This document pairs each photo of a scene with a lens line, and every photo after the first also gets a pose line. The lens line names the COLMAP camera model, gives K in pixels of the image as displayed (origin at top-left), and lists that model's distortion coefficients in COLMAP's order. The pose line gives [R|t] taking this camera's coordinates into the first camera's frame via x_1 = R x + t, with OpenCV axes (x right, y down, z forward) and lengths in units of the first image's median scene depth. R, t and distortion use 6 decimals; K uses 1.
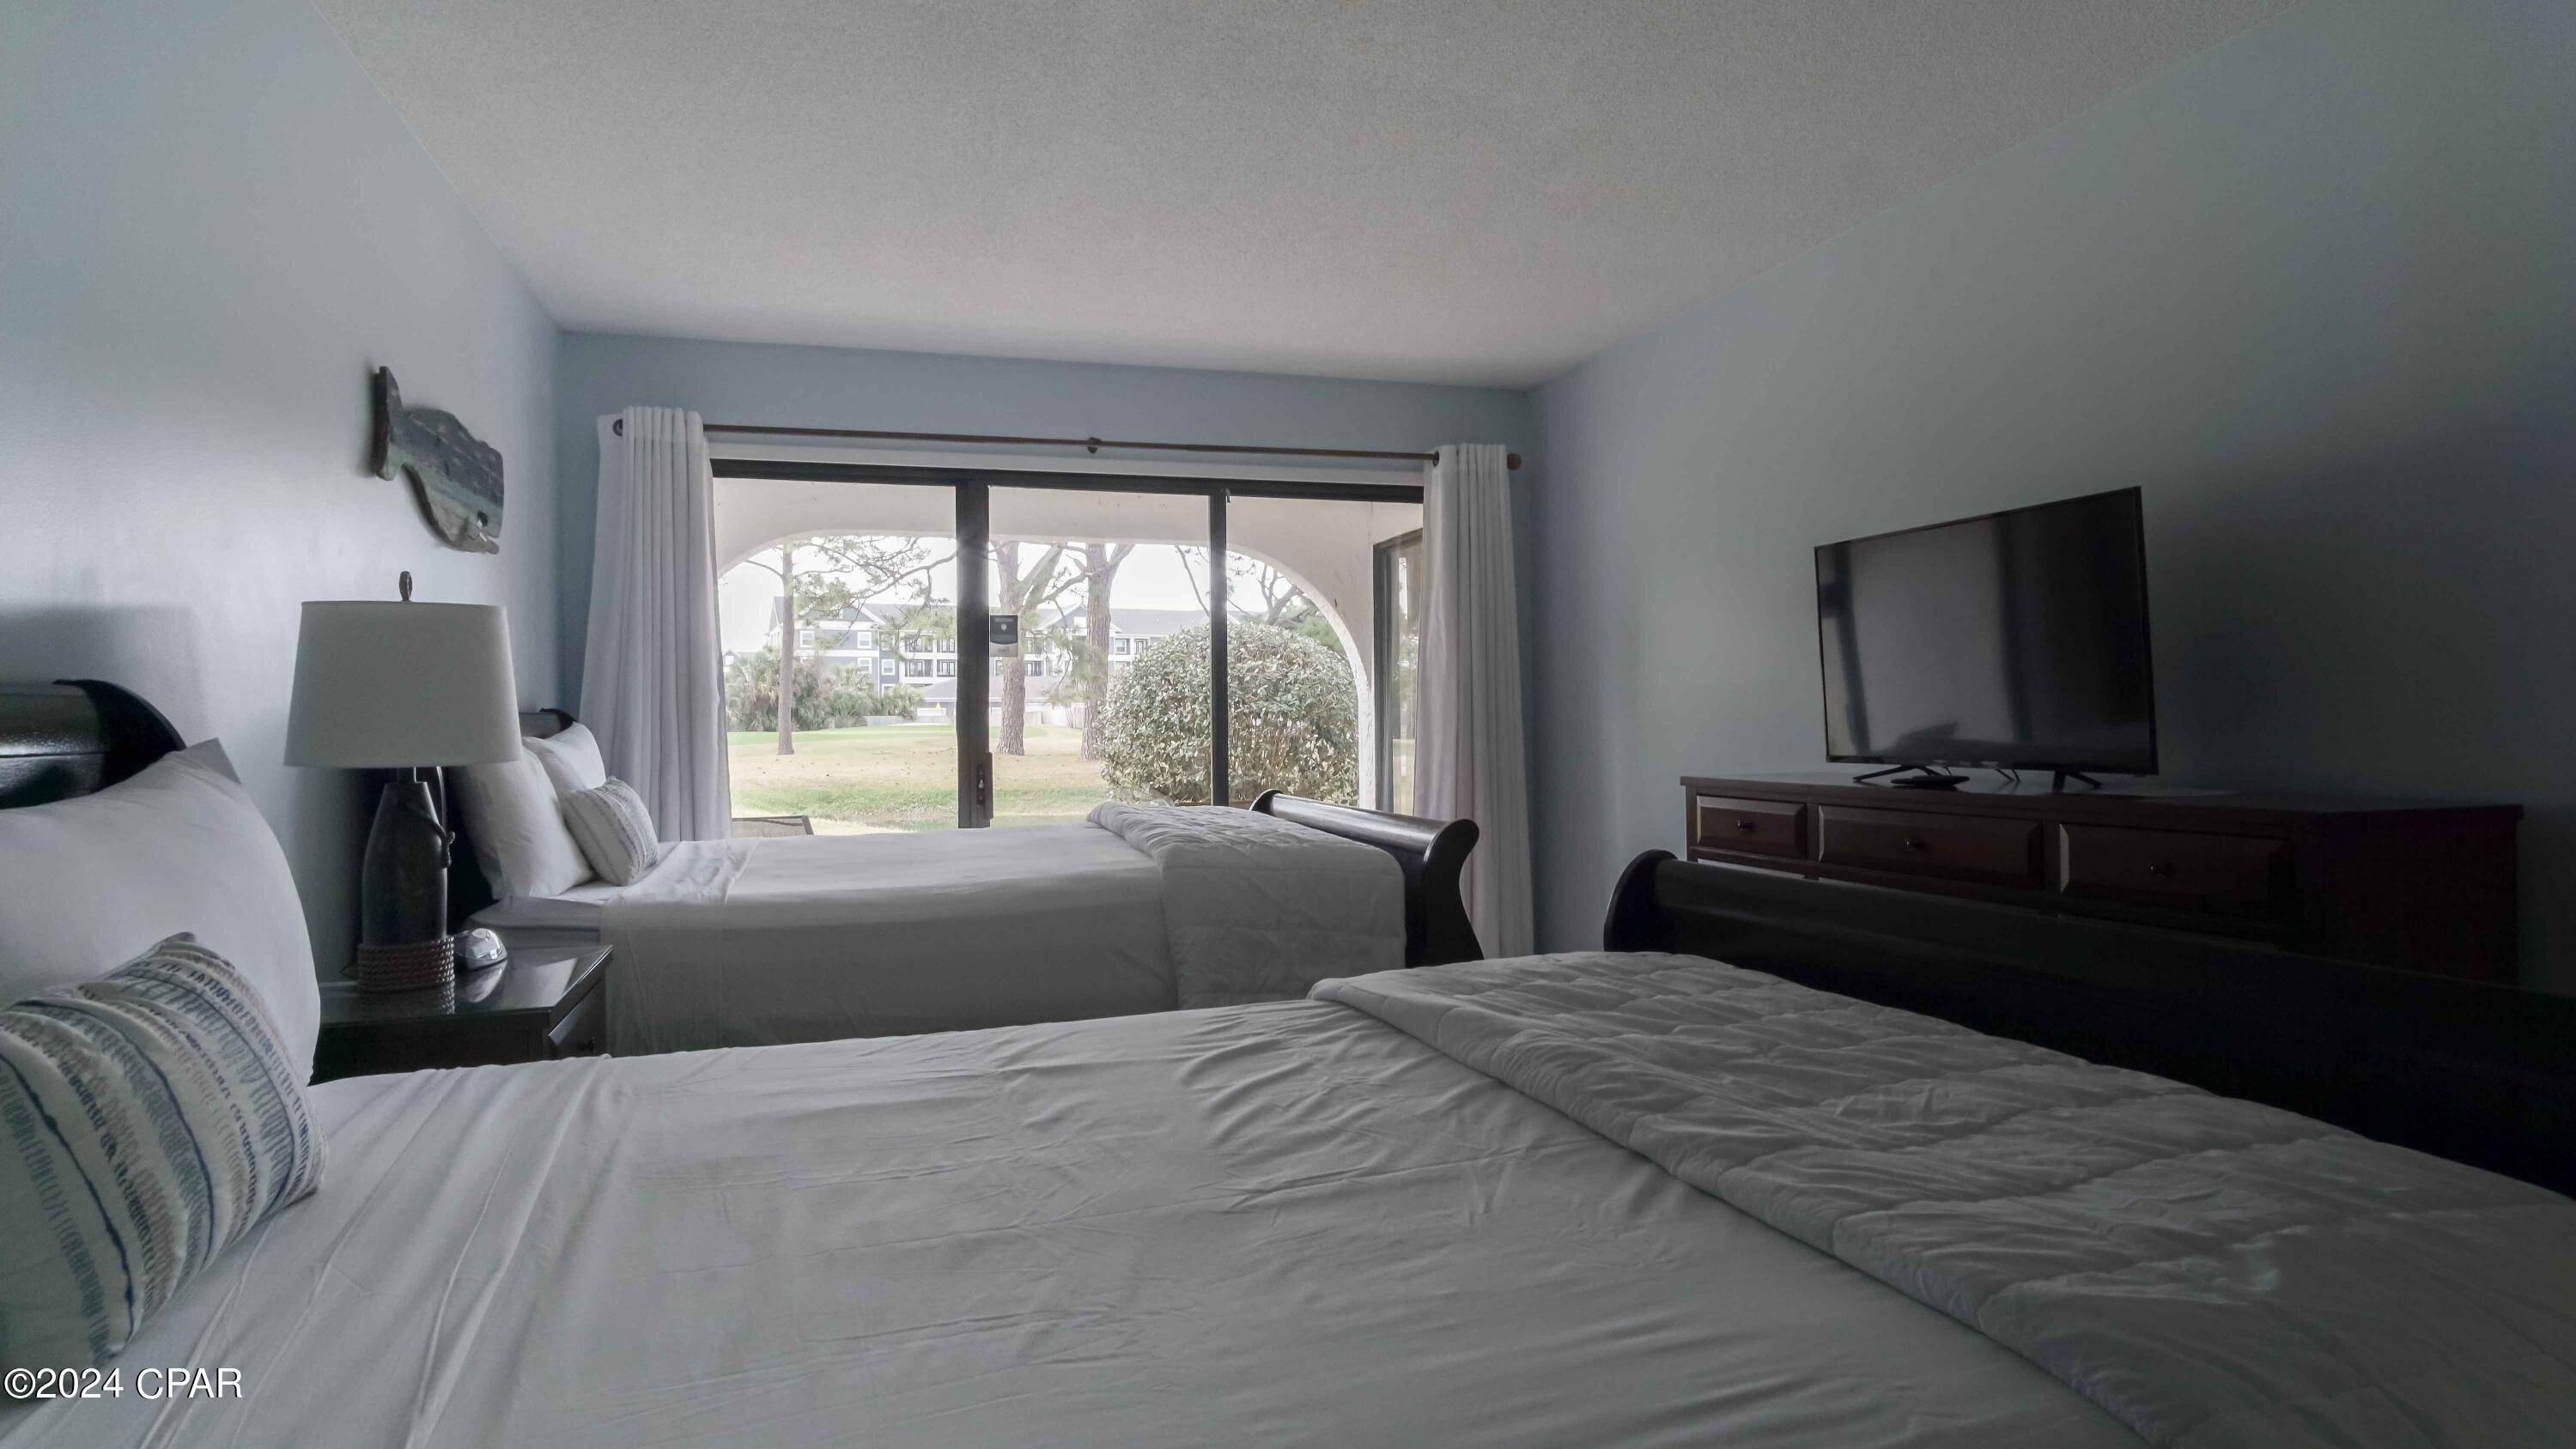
lens RADIAL K [[1376.1, 0, 1281.8], [0, 1376.1, 692.8], [0, 0, 1]] dist [-0.025635, 0.000301]
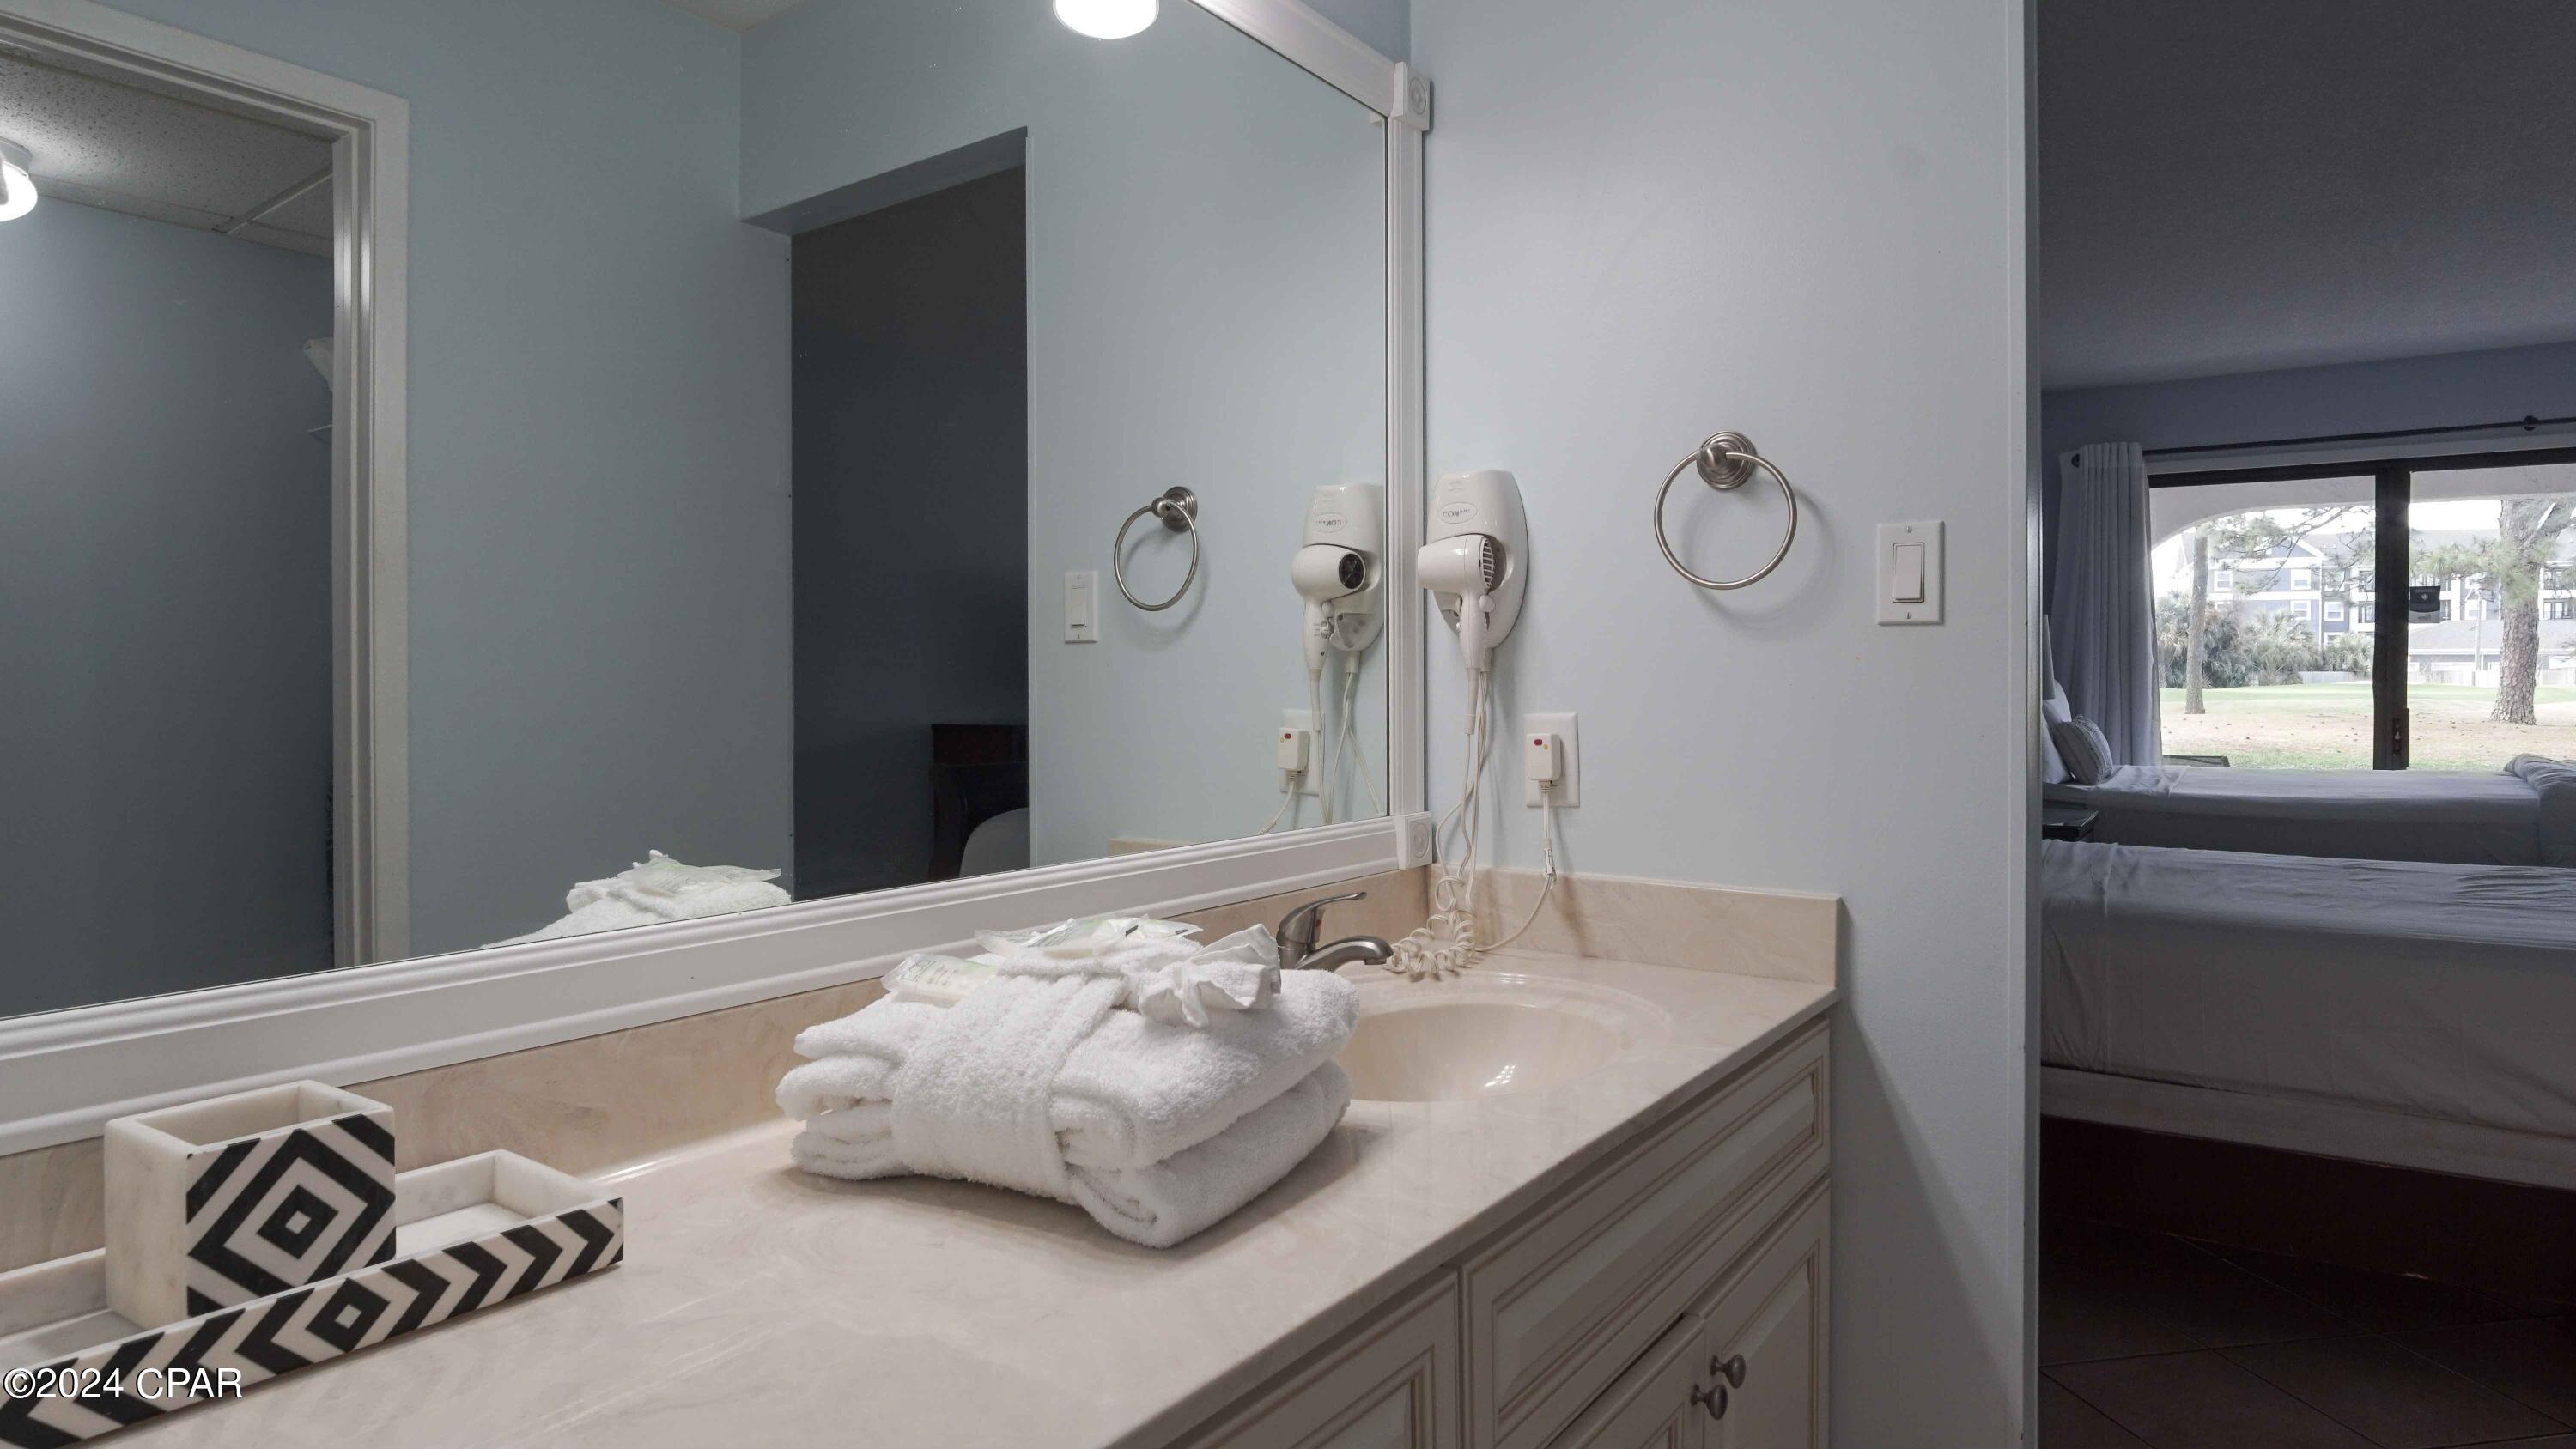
lens RADIAL K [[1457.3, 0, 1296.1], [0, 1457.3, 688.5], [0, 0, 1]] dist [-0.015166, 0.000821]
pose [[0.620212, 0.020569, -0.784164, 0.021113], [0.003516, 0.999573, 0.029000, -0.001465], [0.784426, -0.020743, 0.619875, -0.063088]]
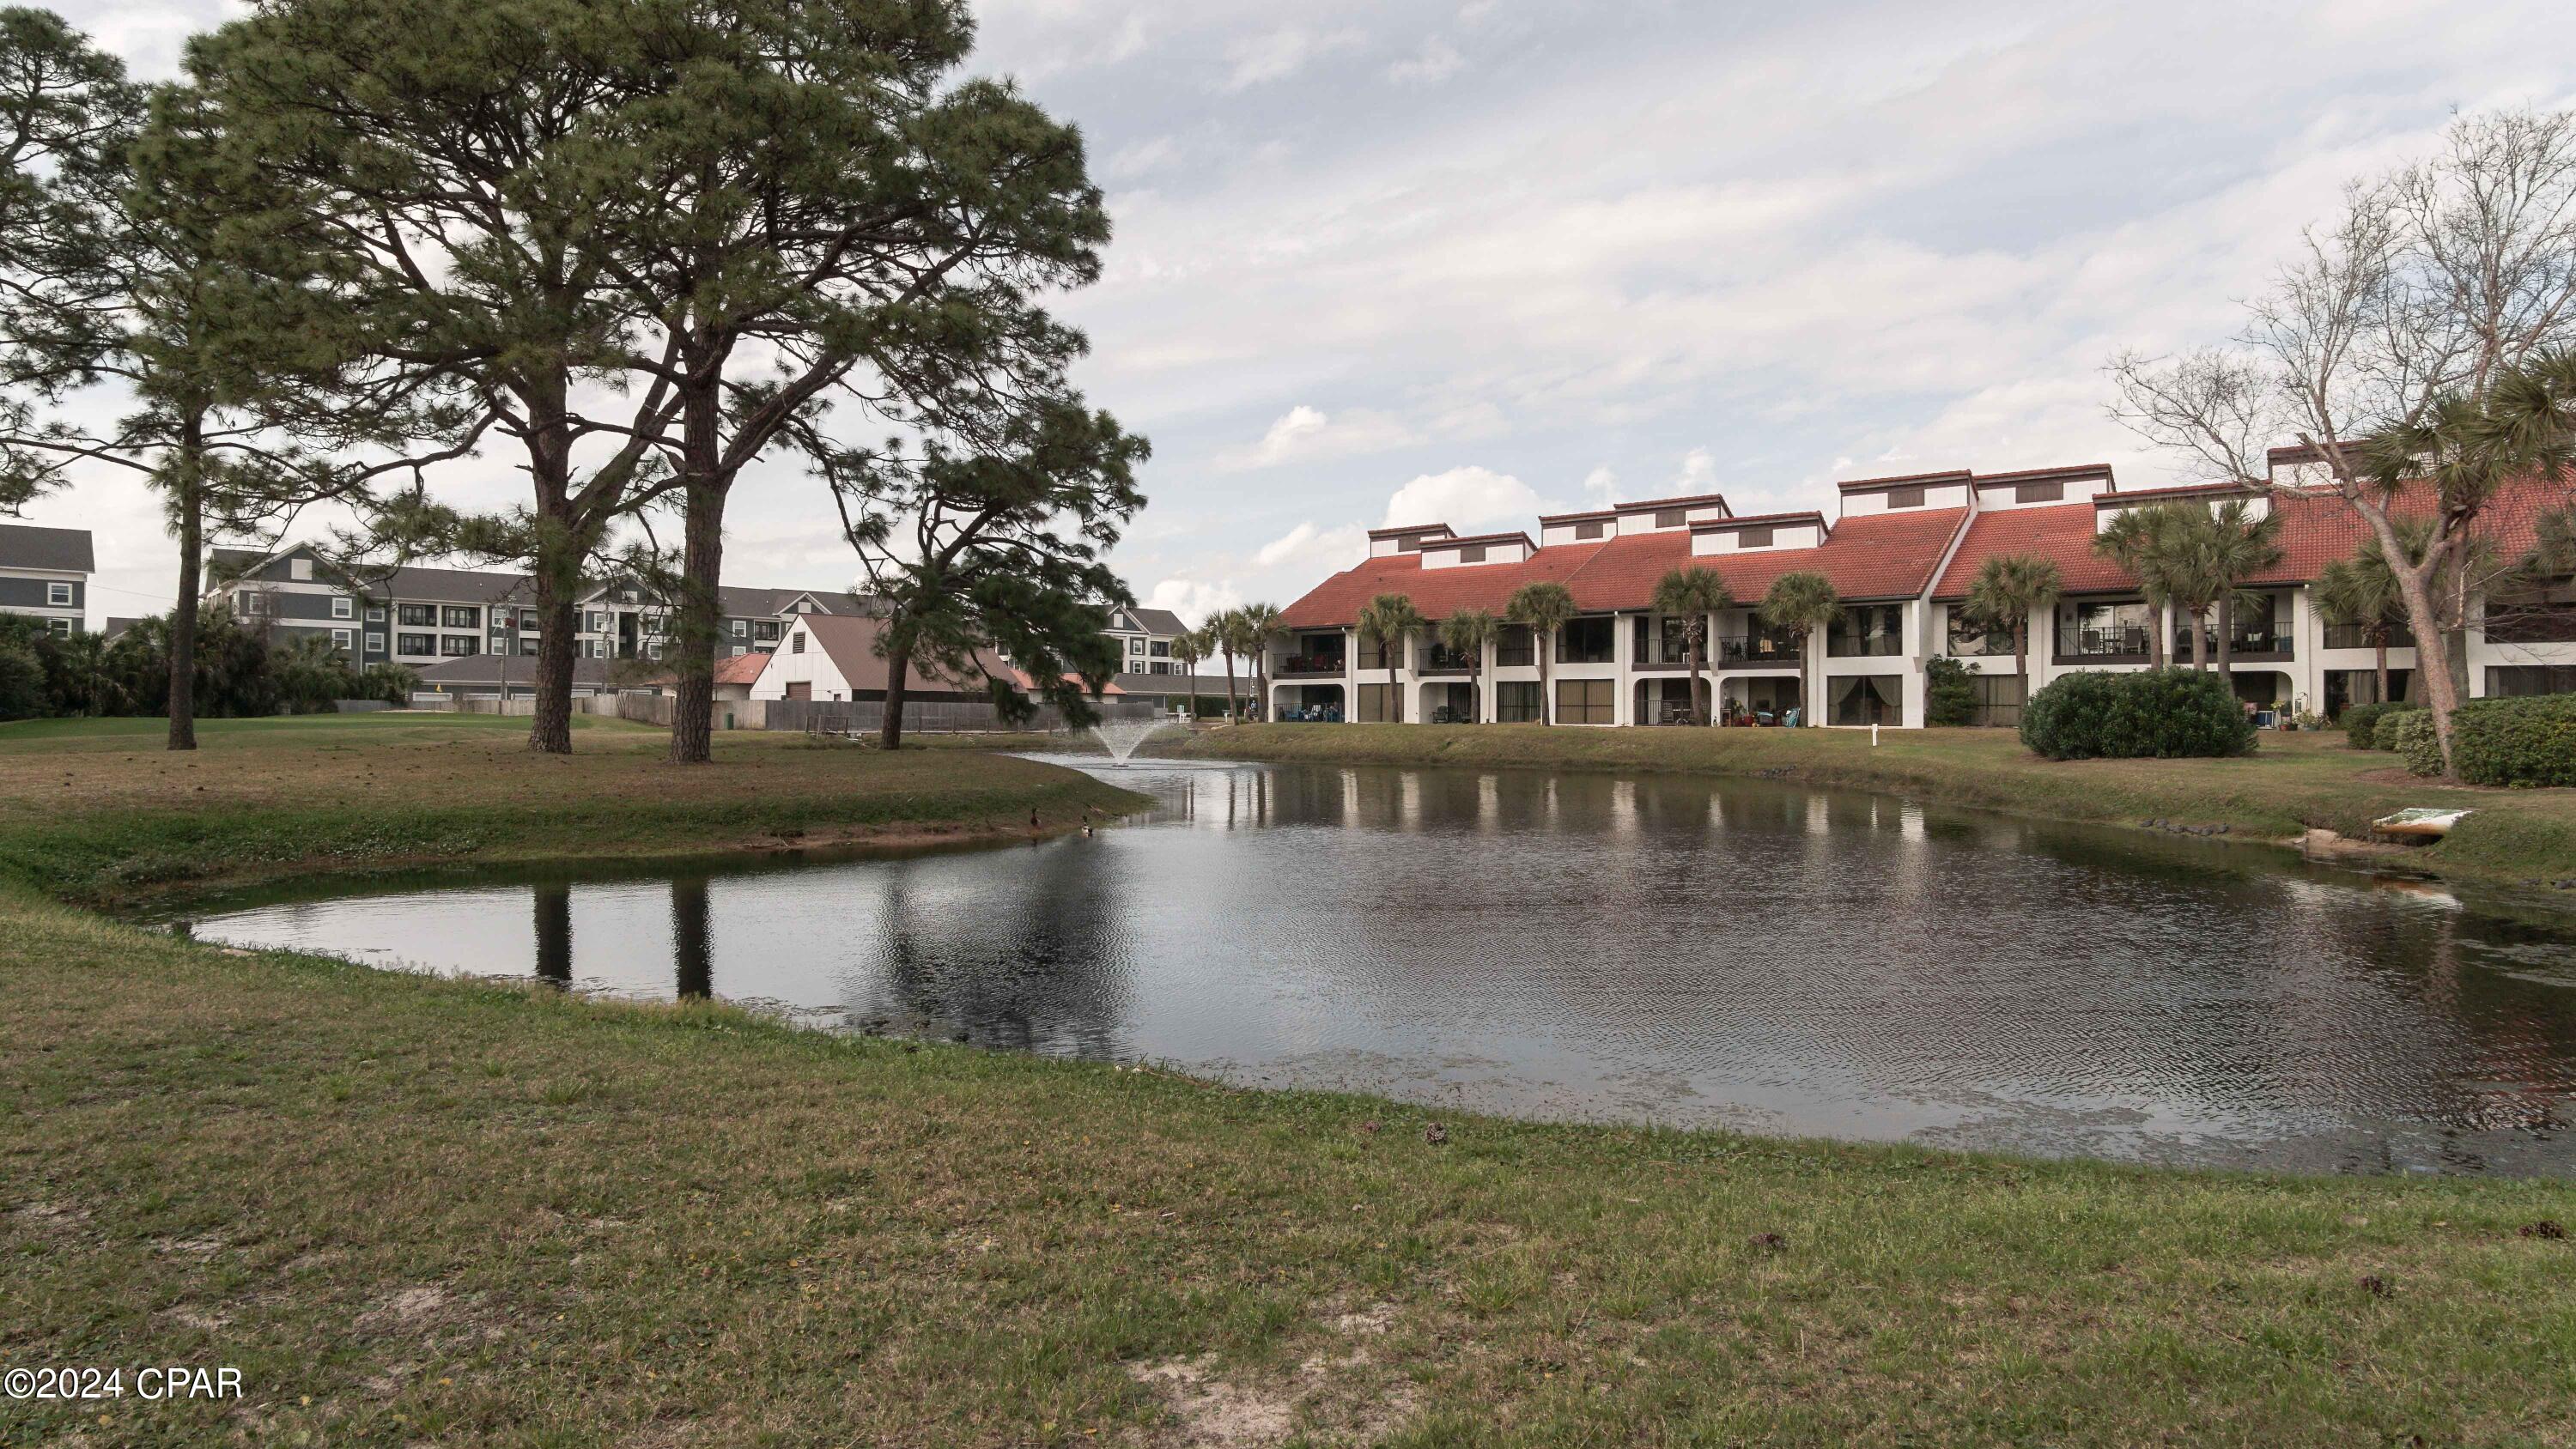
lens RADIAL K [[1376.1, 0, 1281.8], [0, 1376.1, 692.8], [0, 0, 1]] dist [-0.025635, 0.000301]
pose [[0.953569, 0.018657, 0.300596, -0.070695], [-0.019222, 0.999815, -0.001079, 0.010704], [-0.300560, -0.004750, 0.953751, 0.314769]]
